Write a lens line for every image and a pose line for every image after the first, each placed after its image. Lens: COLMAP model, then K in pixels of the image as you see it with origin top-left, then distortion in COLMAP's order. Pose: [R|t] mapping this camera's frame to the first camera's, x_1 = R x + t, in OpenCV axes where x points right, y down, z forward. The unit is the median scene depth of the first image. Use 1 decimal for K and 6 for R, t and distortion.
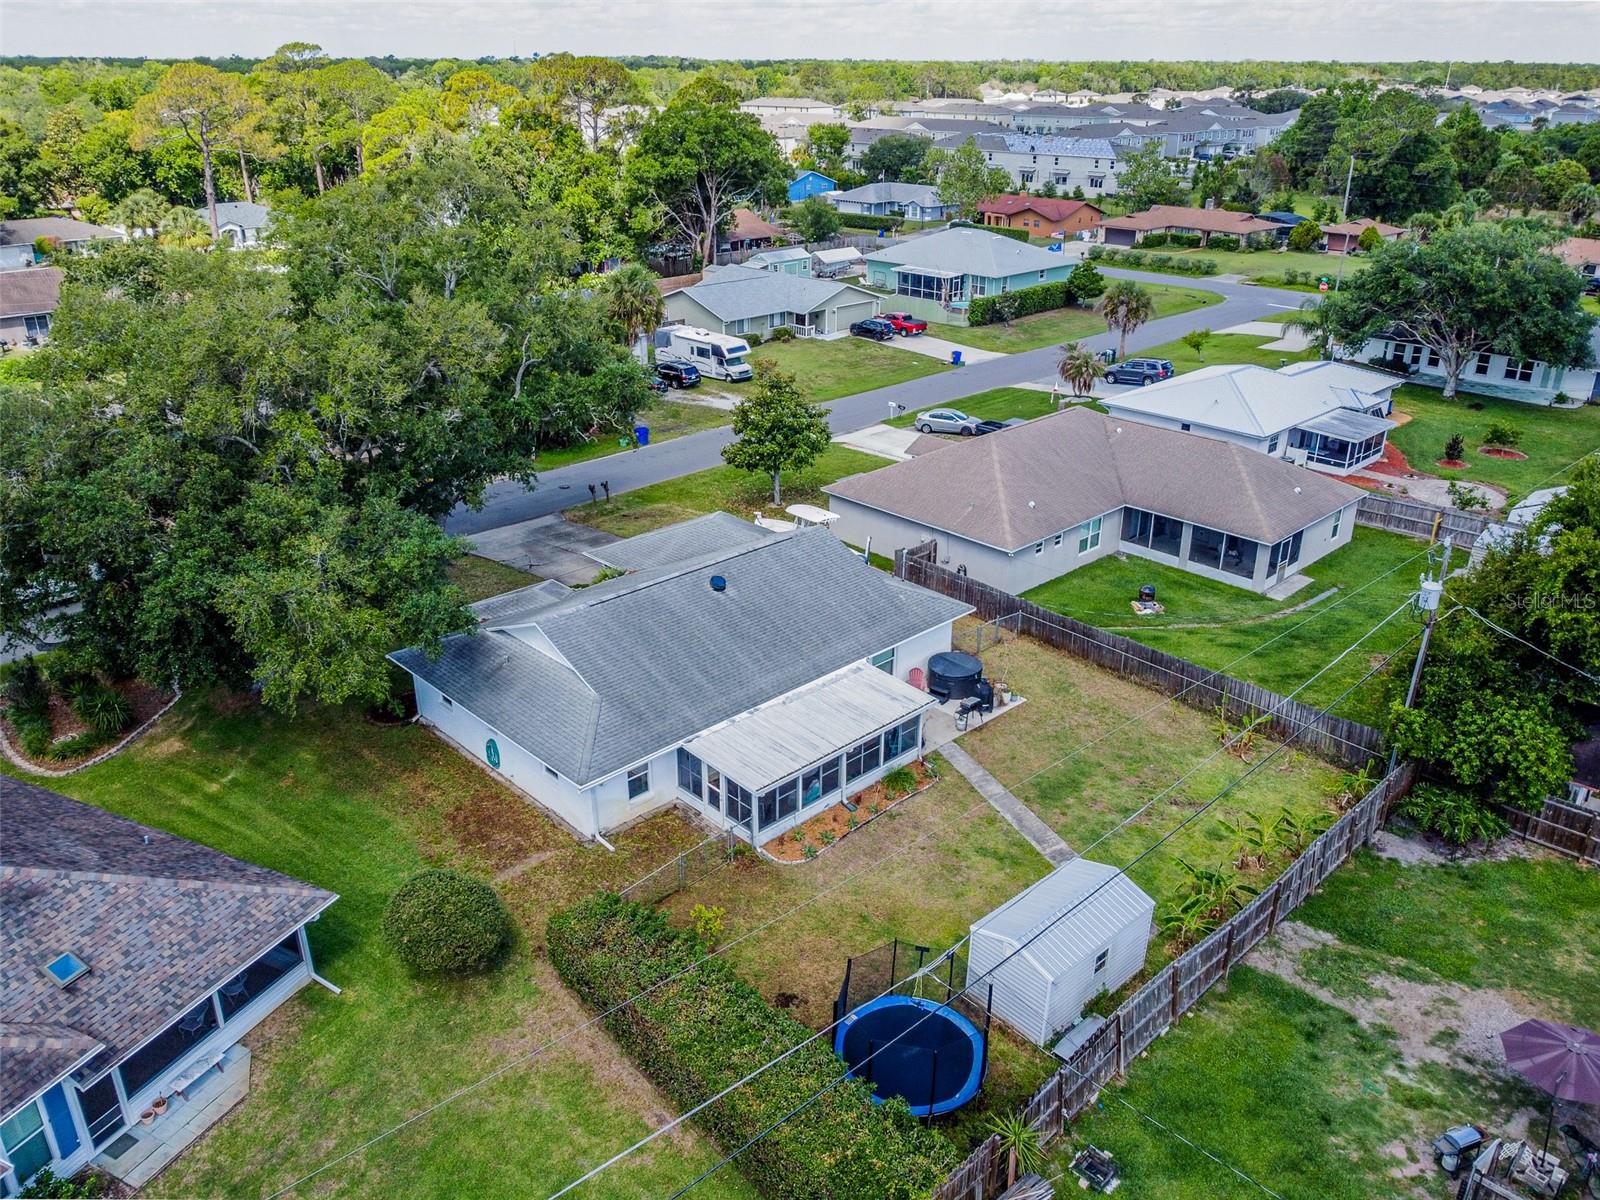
lens RADIAL K [[1218.9, 0, 800.0], [0, 1218.9, 600.0], [0, 0, 1]] dist [-0.002773, 0.003475]
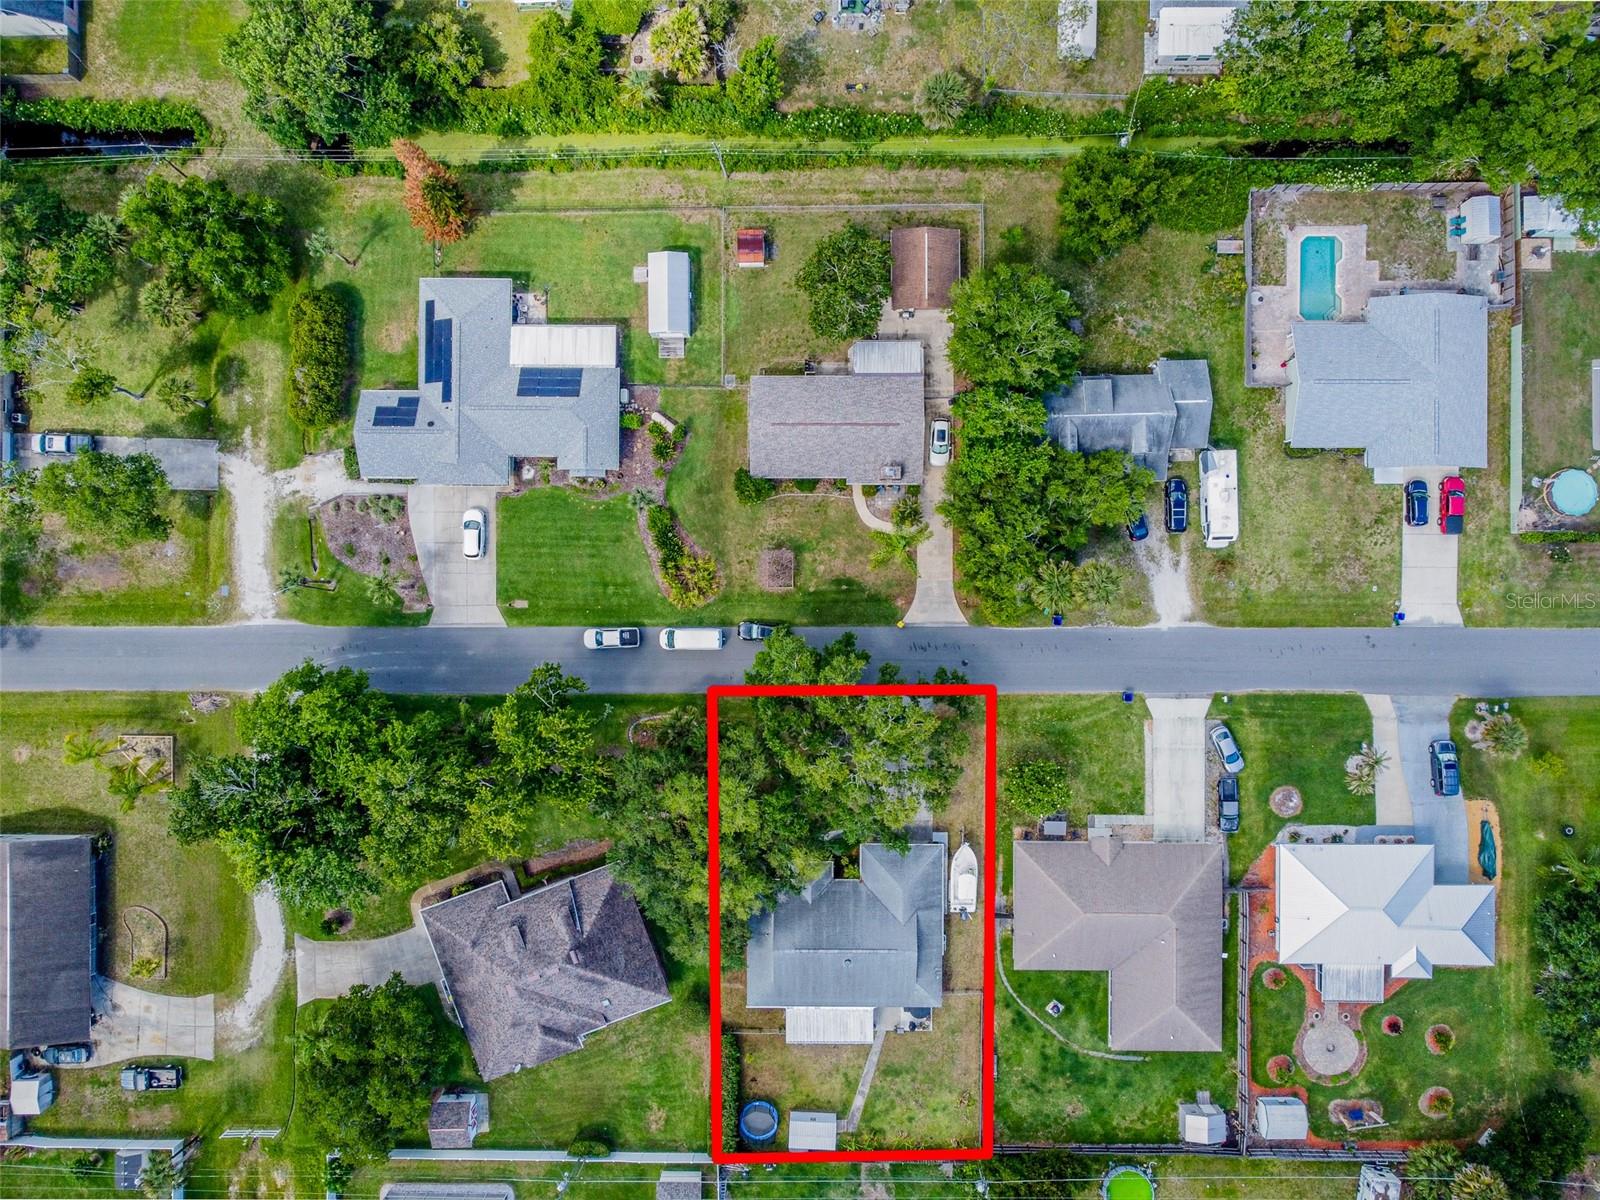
lens RADIAL K [[1218.9, 0, 800.0], [0, 1218.9, 600.0], [0, 0, 1]] dist [-0.002773, 0.003475]
pose [[0.719623, 0.694357, -0.003442, -0.768630], [-0.265313, 0.279541, 0.922749, -2.983905], [0.641679, -0.663118, 0.385386, 0.521538]]
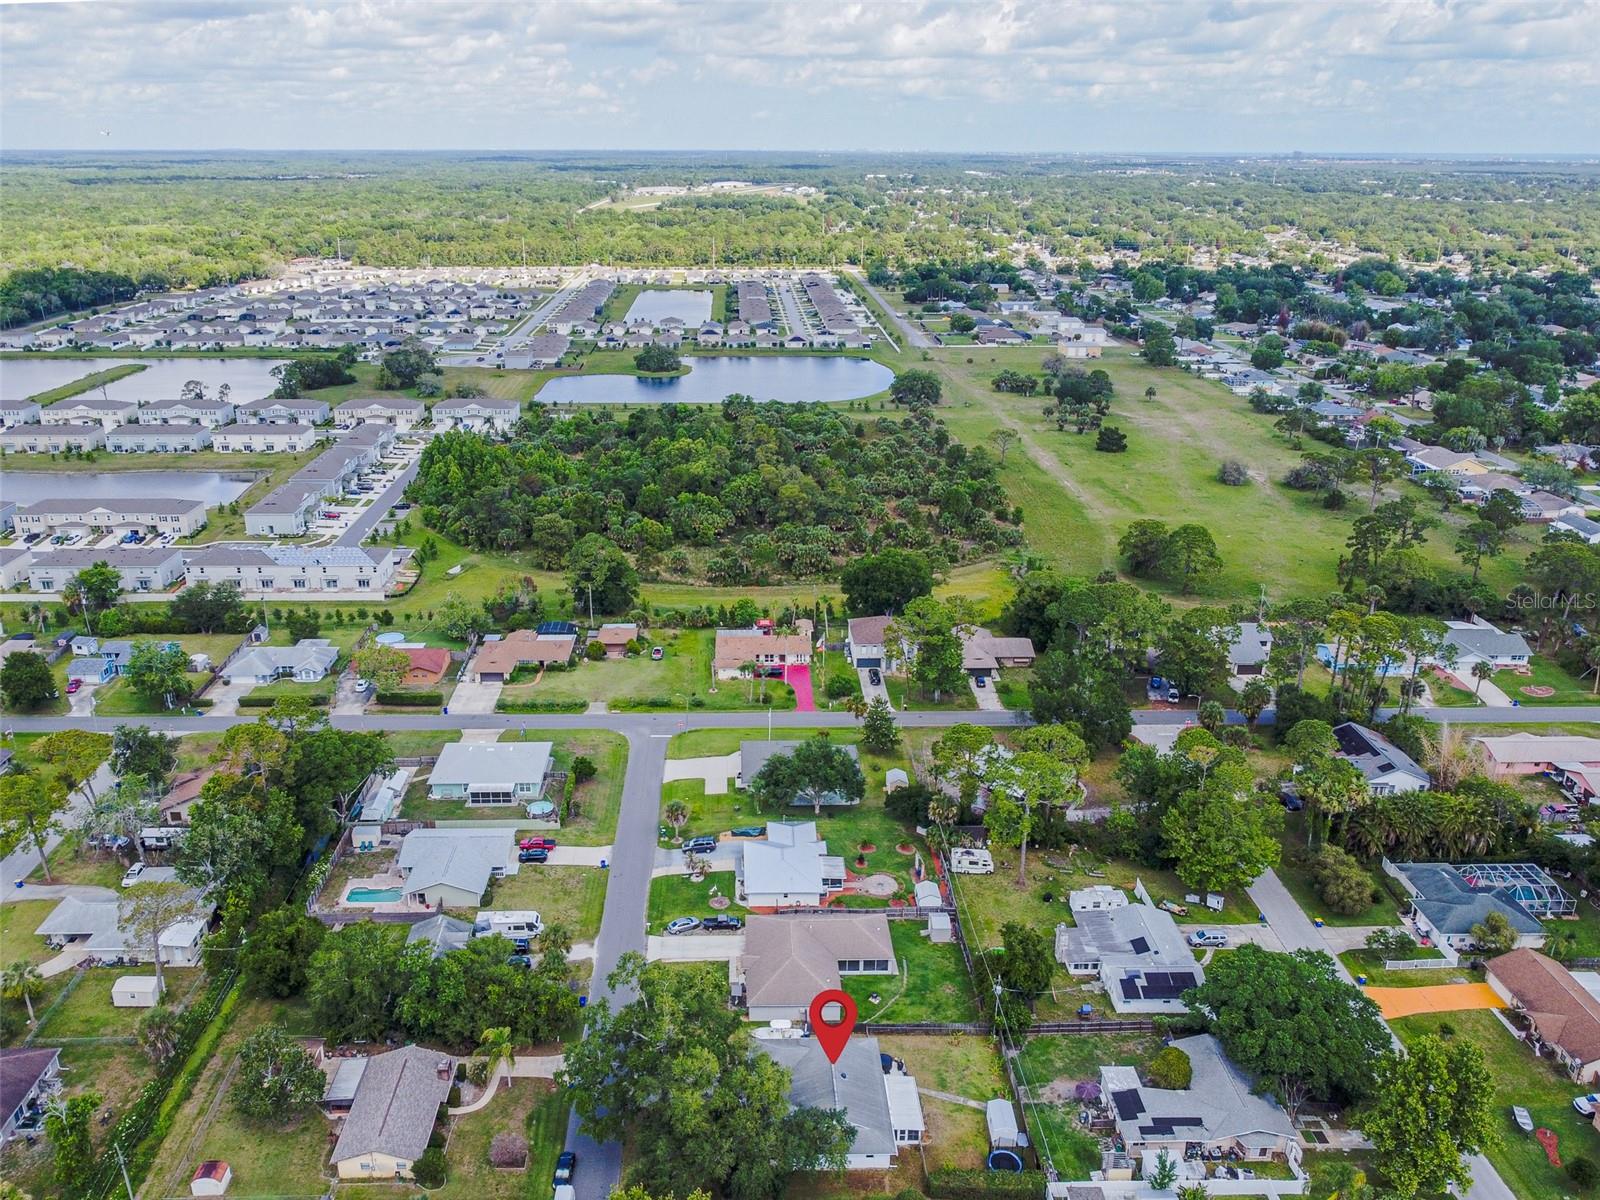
lens RADIAL K [[1246.7, 0, 771.7], [0, 1246.7, 596.9], [0, 0, 1]] dist [-0.006934, -0.003028]
pose [[0.671328, -0.243105, 0.700156, -2.452084], [0.291532, 0.955141, 0.052112, -1.619940], [-0.681416, 0.169134, 0.712086, -1.557174]]
